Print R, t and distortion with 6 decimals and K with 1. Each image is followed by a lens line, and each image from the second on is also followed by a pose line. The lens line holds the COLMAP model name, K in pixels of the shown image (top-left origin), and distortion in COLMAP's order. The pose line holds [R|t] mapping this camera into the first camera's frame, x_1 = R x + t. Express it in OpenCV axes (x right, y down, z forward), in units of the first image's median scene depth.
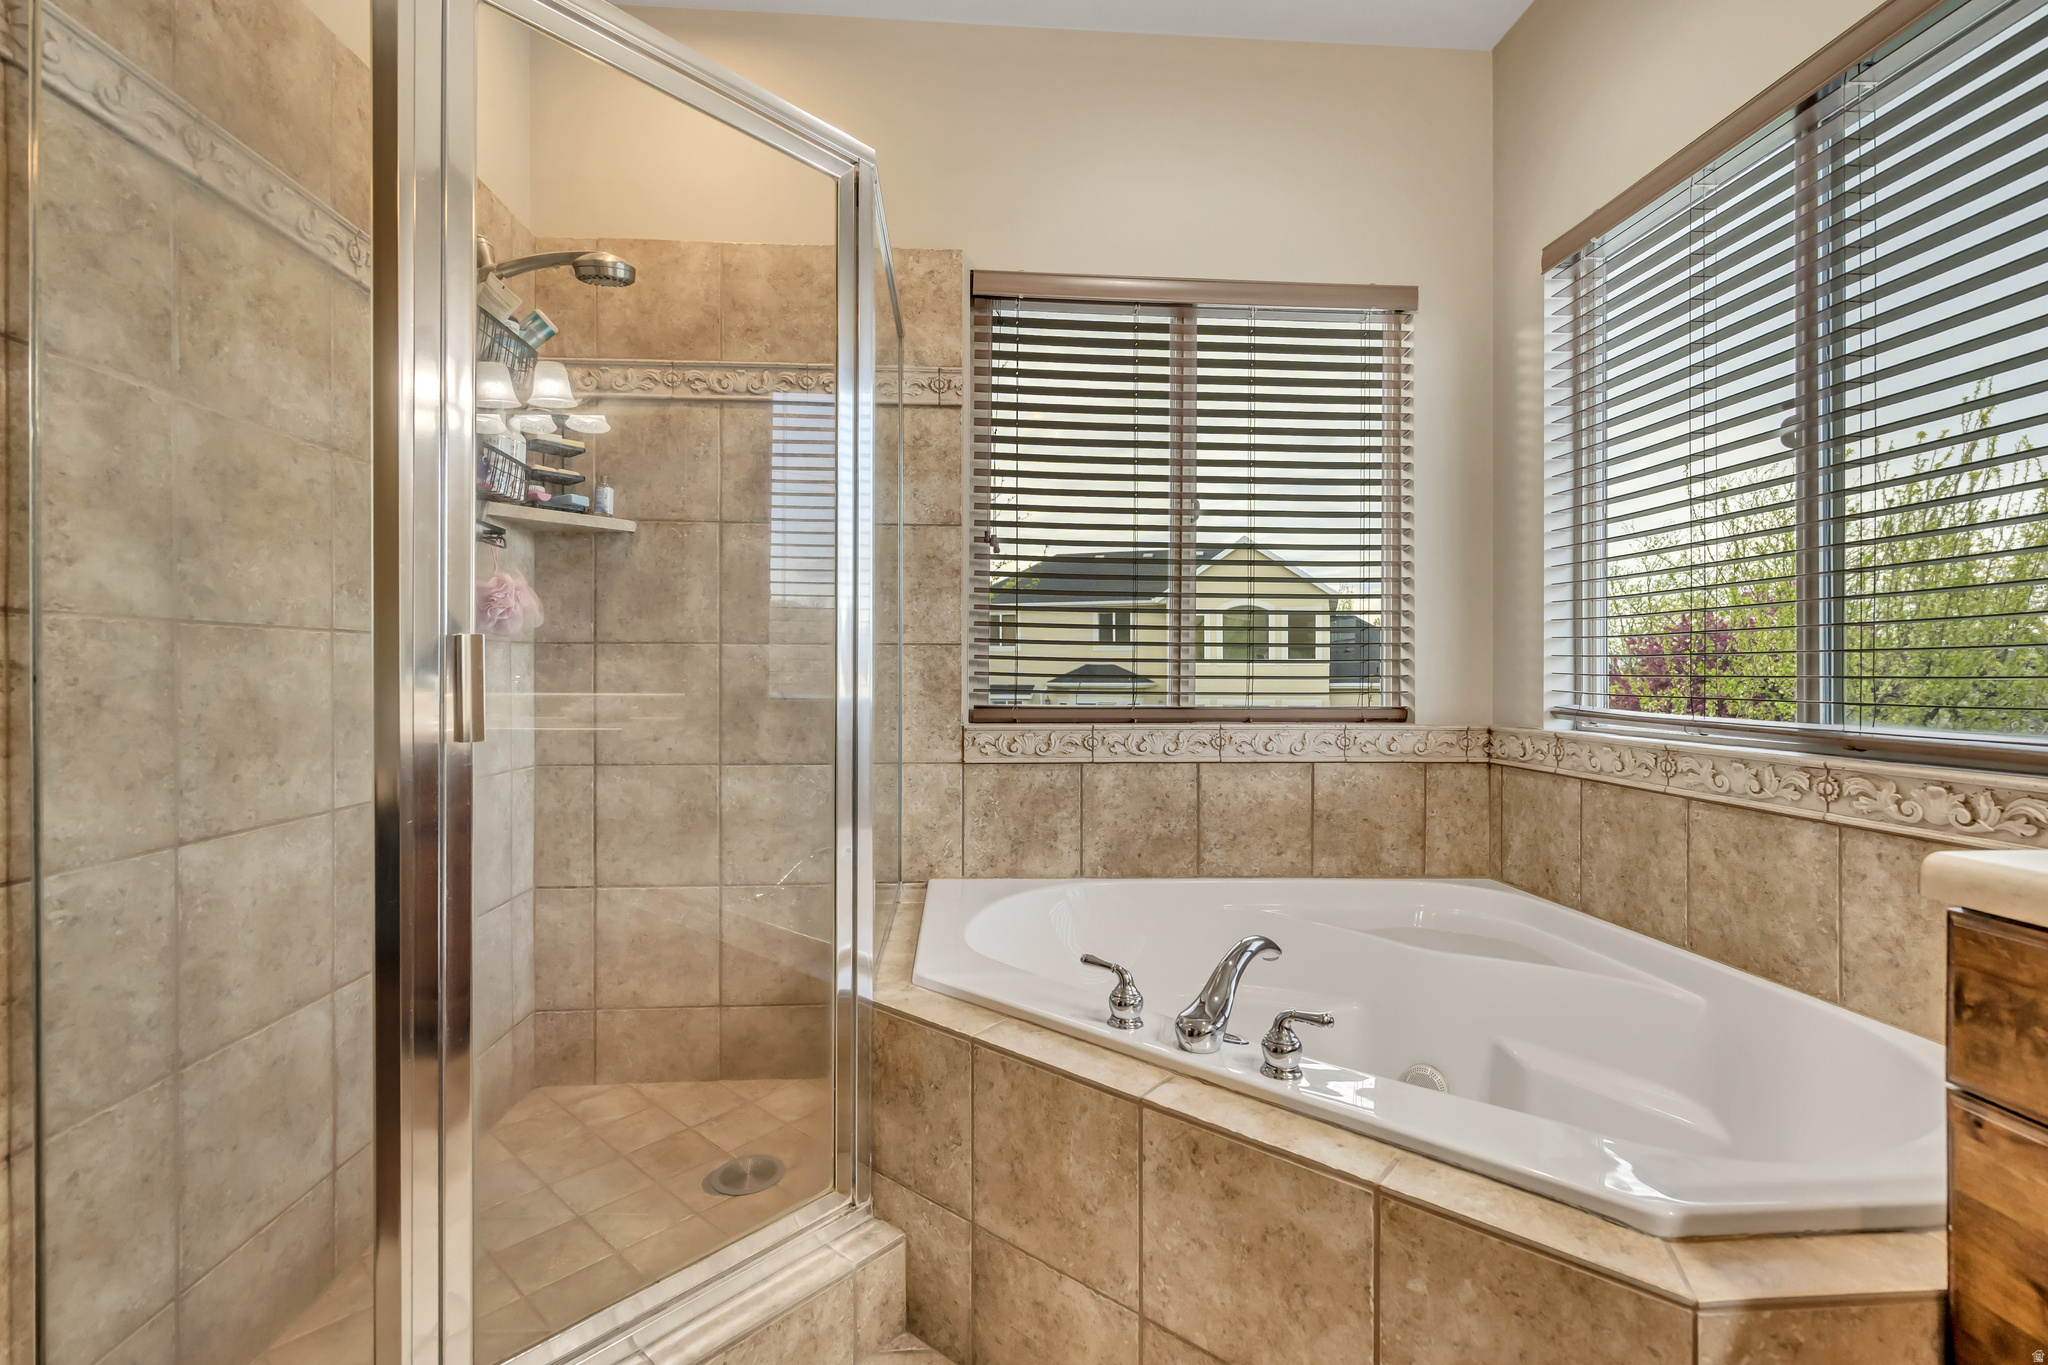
lens RADIAL K [[906.2, 0, 1027.1], [0, 906.2, 670.7], [0, 0, 1]] dist [-0.004469, 0.002572]
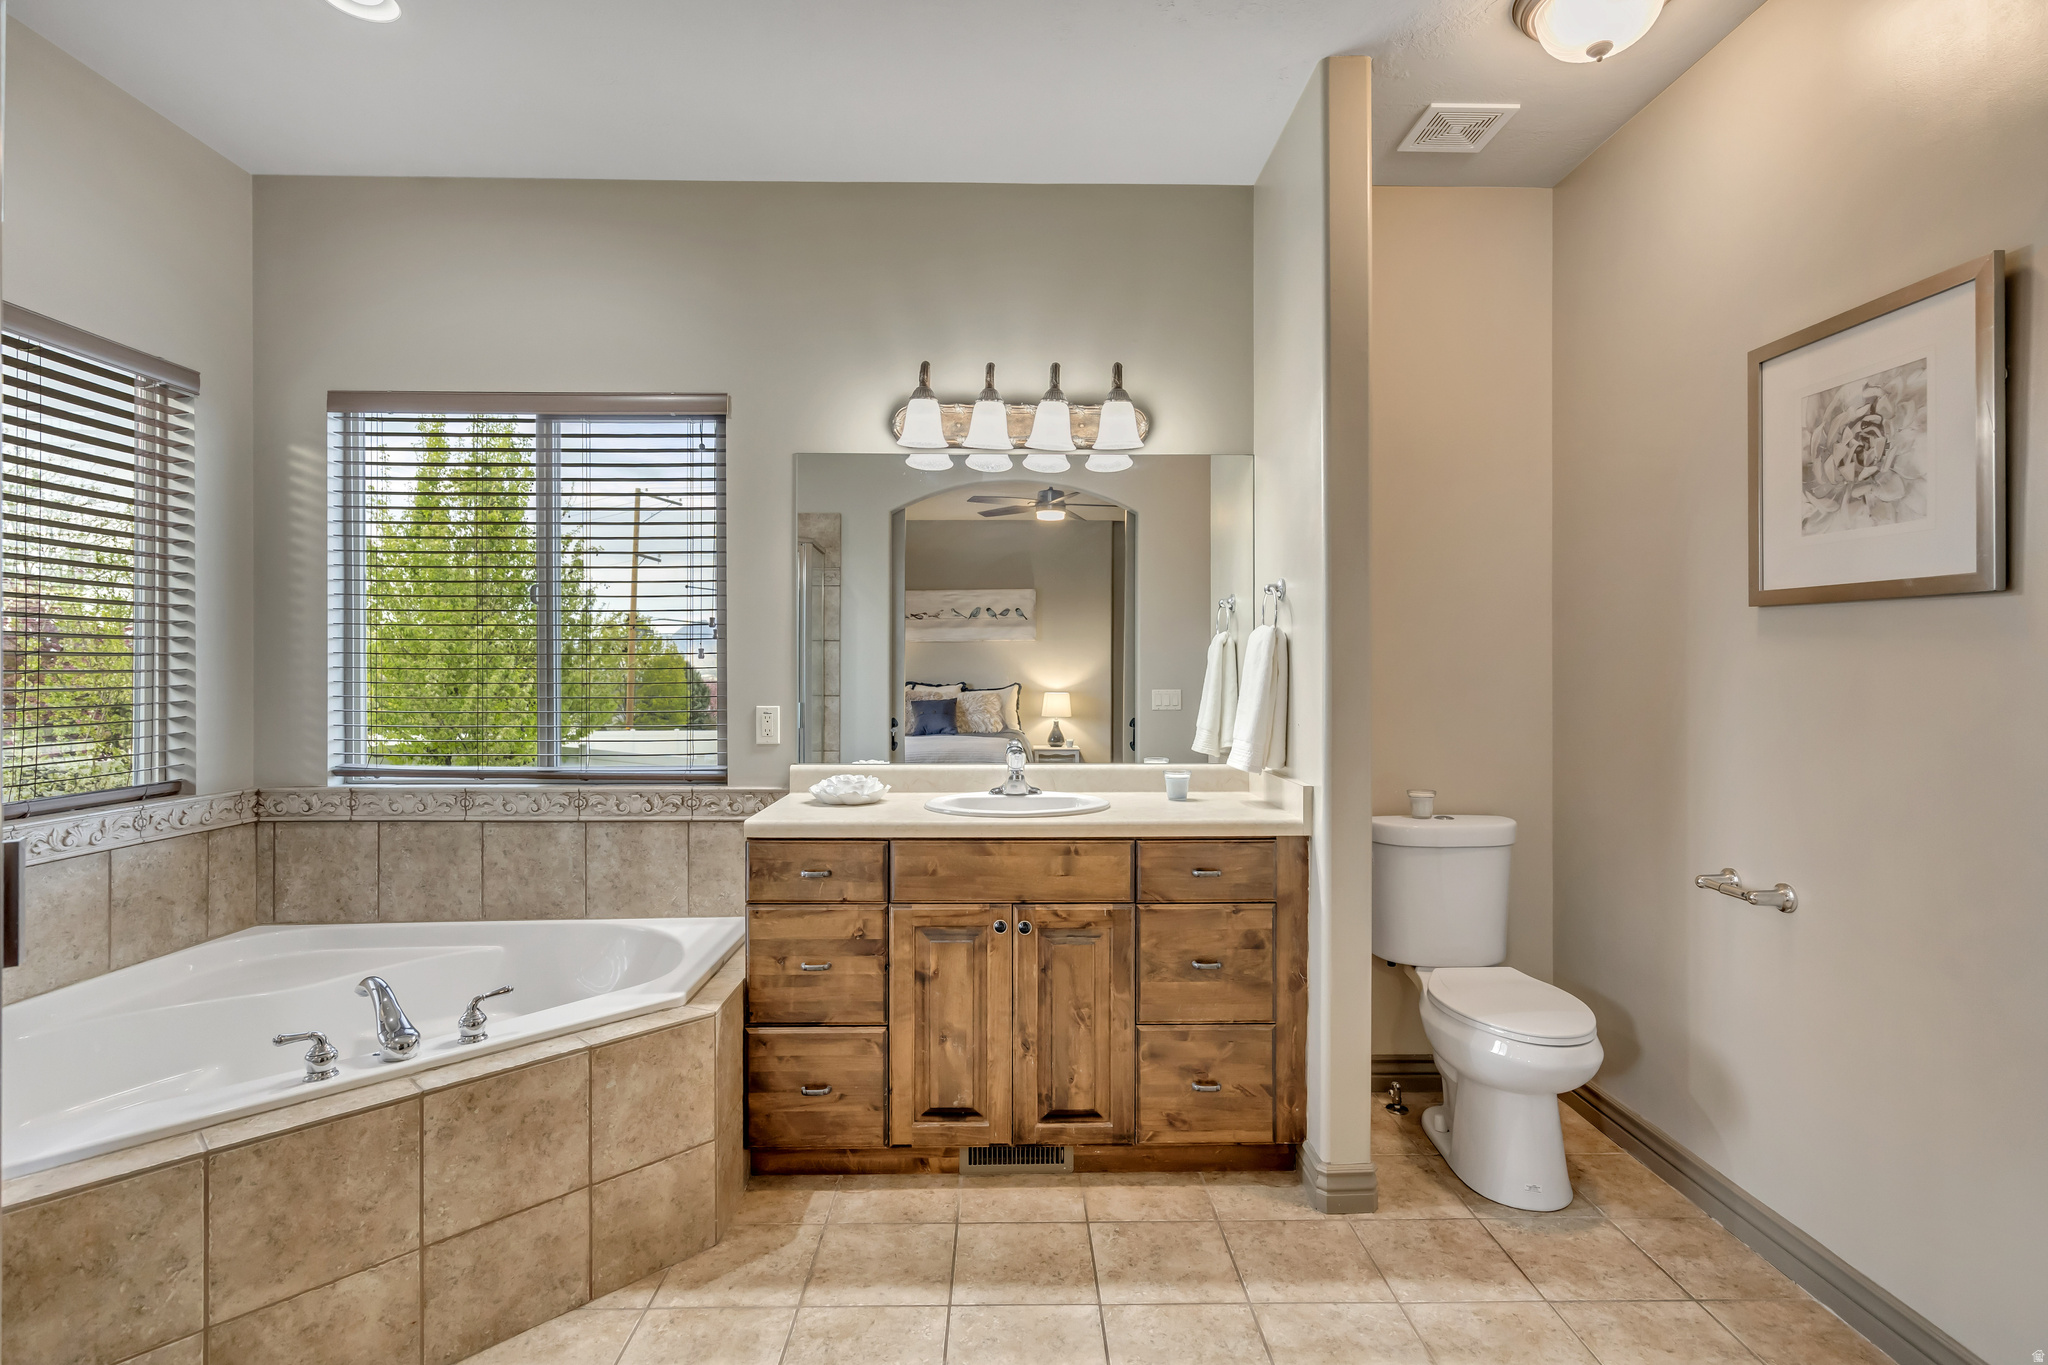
lens RADIAL K [[996.2, 0, 1022.4], [0, 996.2, 676.1], [0, 0, 1]] dist [-0.004910, 0.000907]
pose [[0.051141, -0.007837, 0.998661, -0.820581], [-0.000836, 0.999969, 0.007890, -0.108802], [-0.998691, -0.001238, 0.051133, 0.001309]]
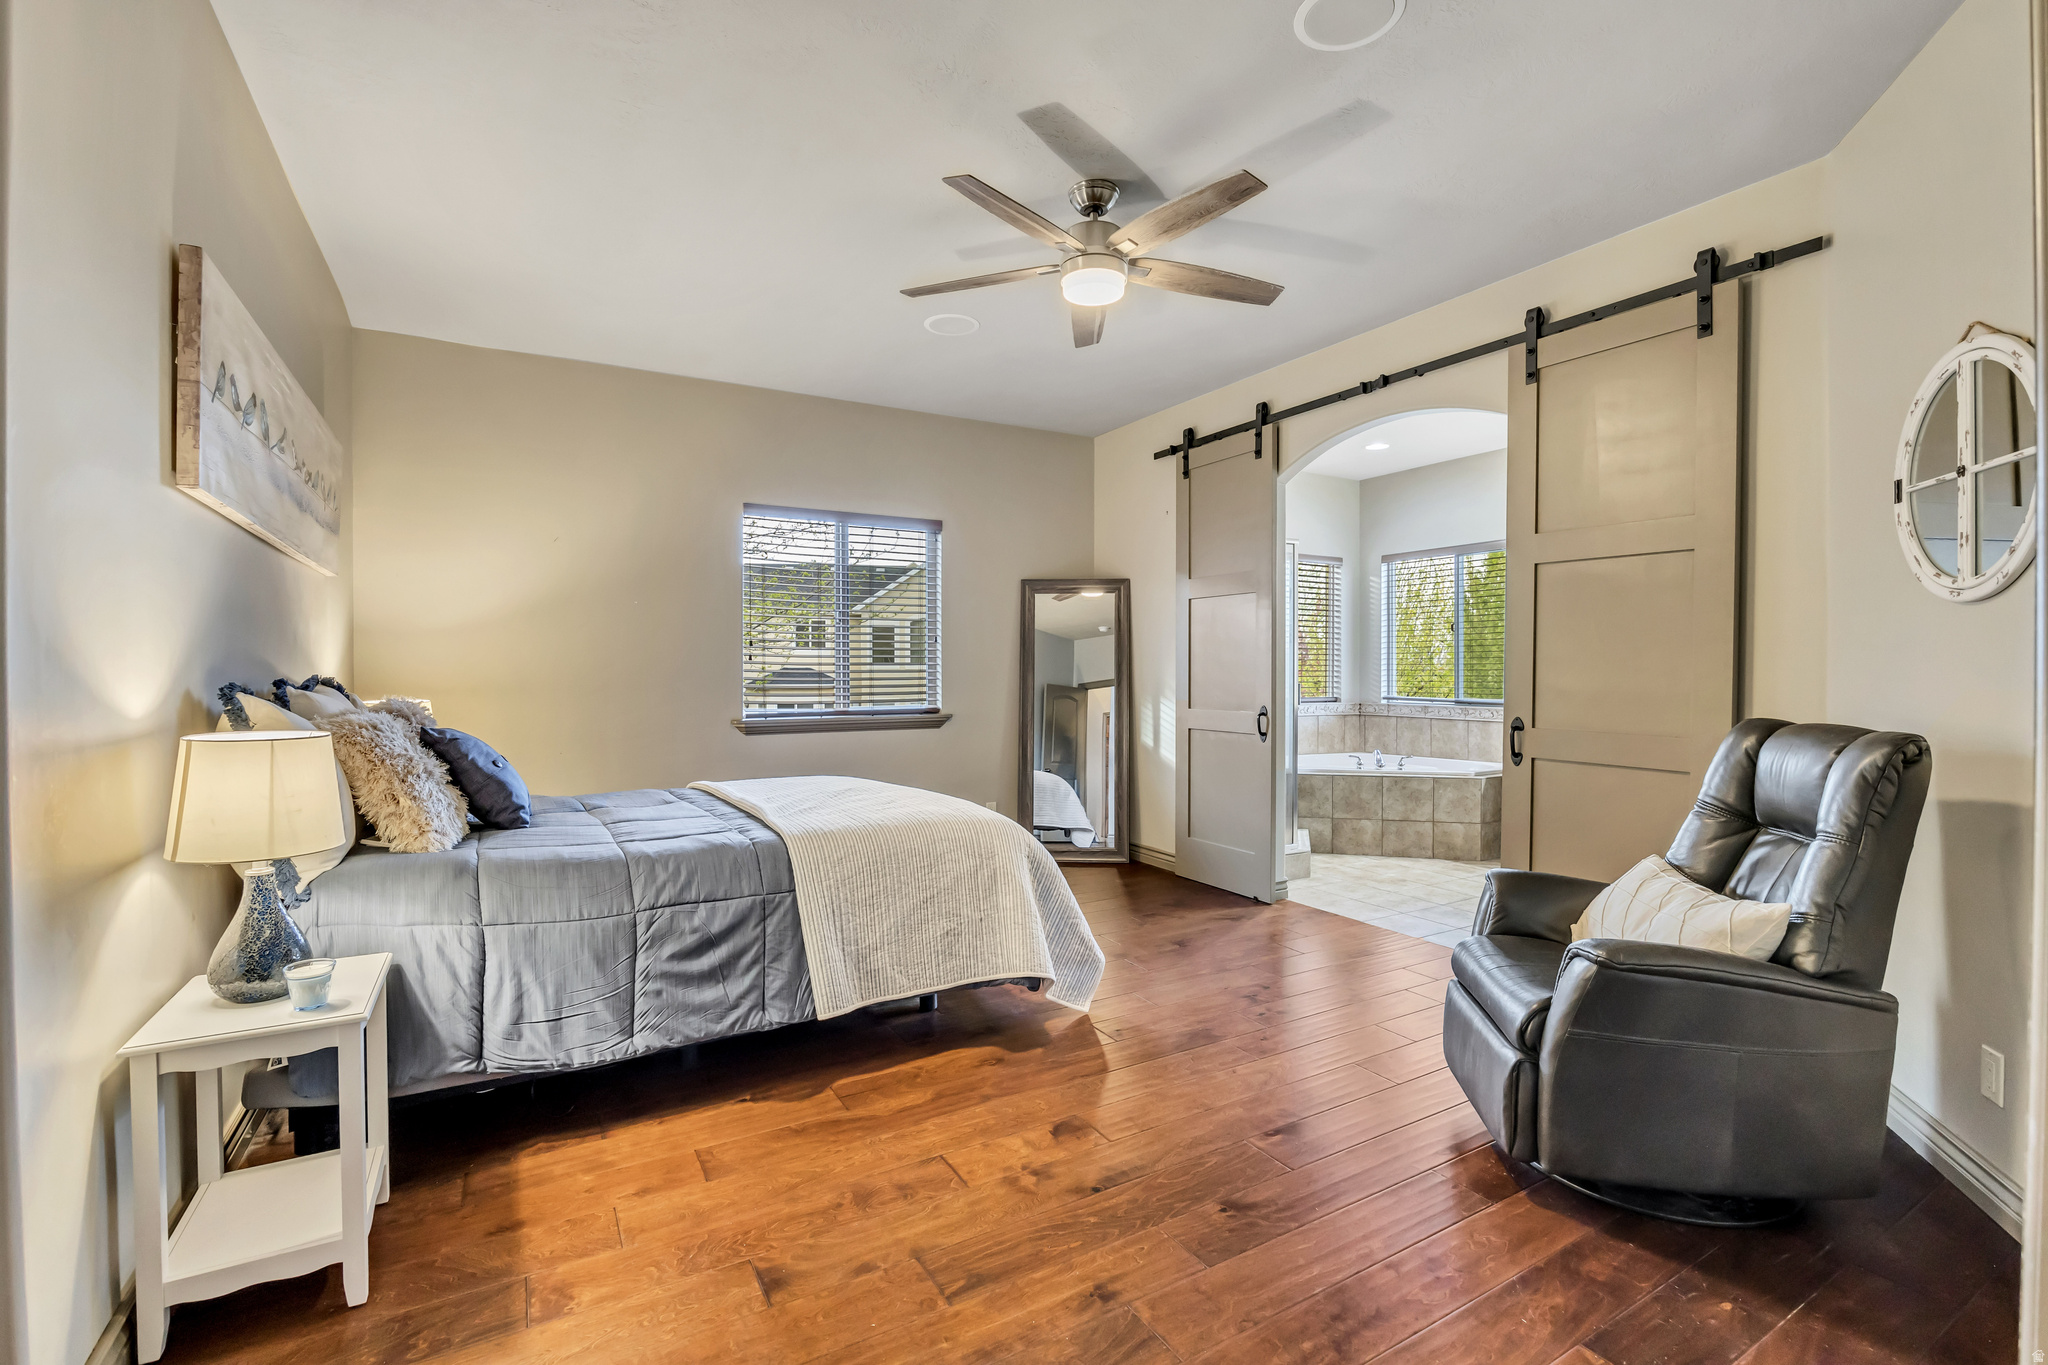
lens RADIAL K [[906.2, 0, 1034.9], [0, 906.2, 677.8], [0, 0, 1]] dist [-0.004469, 0.002572]
pose [[0.895264, -0.005748, 0.445498, -2.298083], [0.000970, 0.999940, 0.010952, -0.071603], [-0.445534, -0.009373, 0.895216, -1.567384]]
